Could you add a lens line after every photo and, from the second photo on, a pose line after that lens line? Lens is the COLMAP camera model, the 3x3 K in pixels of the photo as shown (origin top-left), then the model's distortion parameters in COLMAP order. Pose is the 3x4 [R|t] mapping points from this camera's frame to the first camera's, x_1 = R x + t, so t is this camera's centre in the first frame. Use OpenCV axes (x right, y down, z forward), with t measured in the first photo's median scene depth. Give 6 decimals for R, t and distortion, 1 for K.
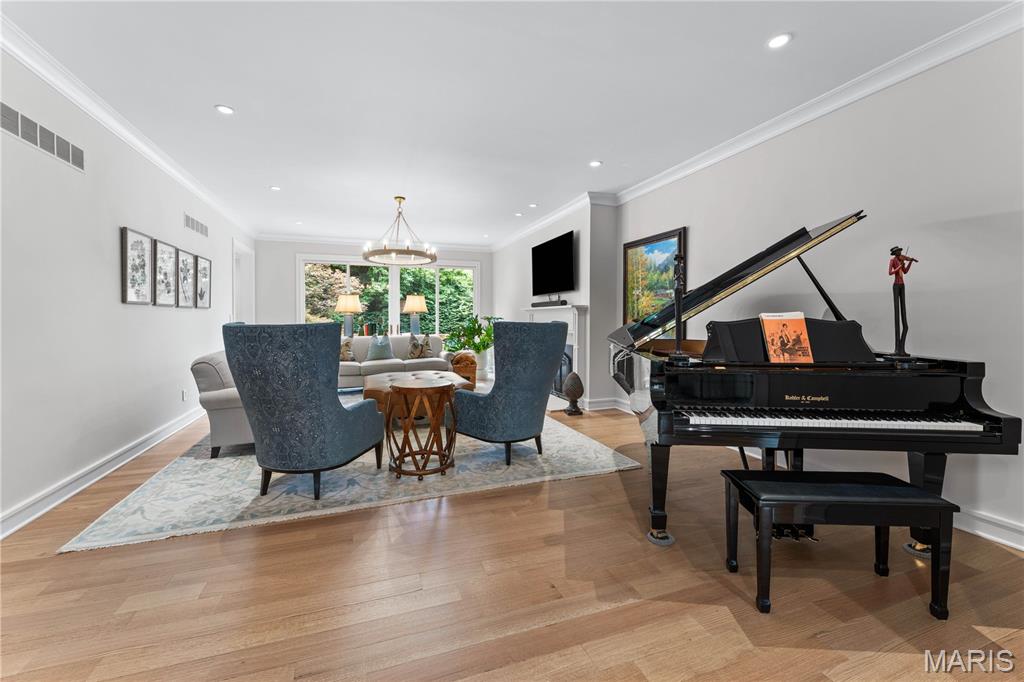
lens RADIAL K [[419.0, 0, 507.2], [0, 419.0, 323.9], [0, 0, 1]] dist [-0.001014, -0.000211]
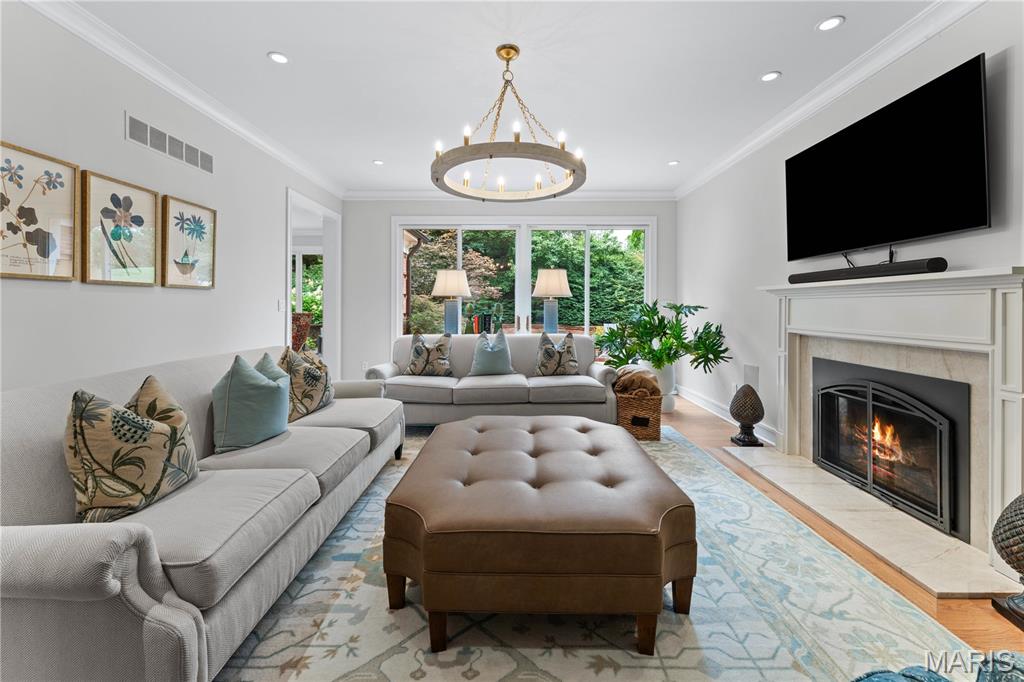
lens RADIAL K [[424.7, 0, 507.8], [0, 424.7, 309.0], [0, 0, 1]] dist [0.000618, -0.000094]
pose [[0.939254, 0.004736, -0.343191, -0.064393], [-0.007484, 0.999950, -0.006683, -0.004995], [0.343142, 0.008846, 0.939242, 0.390492]]
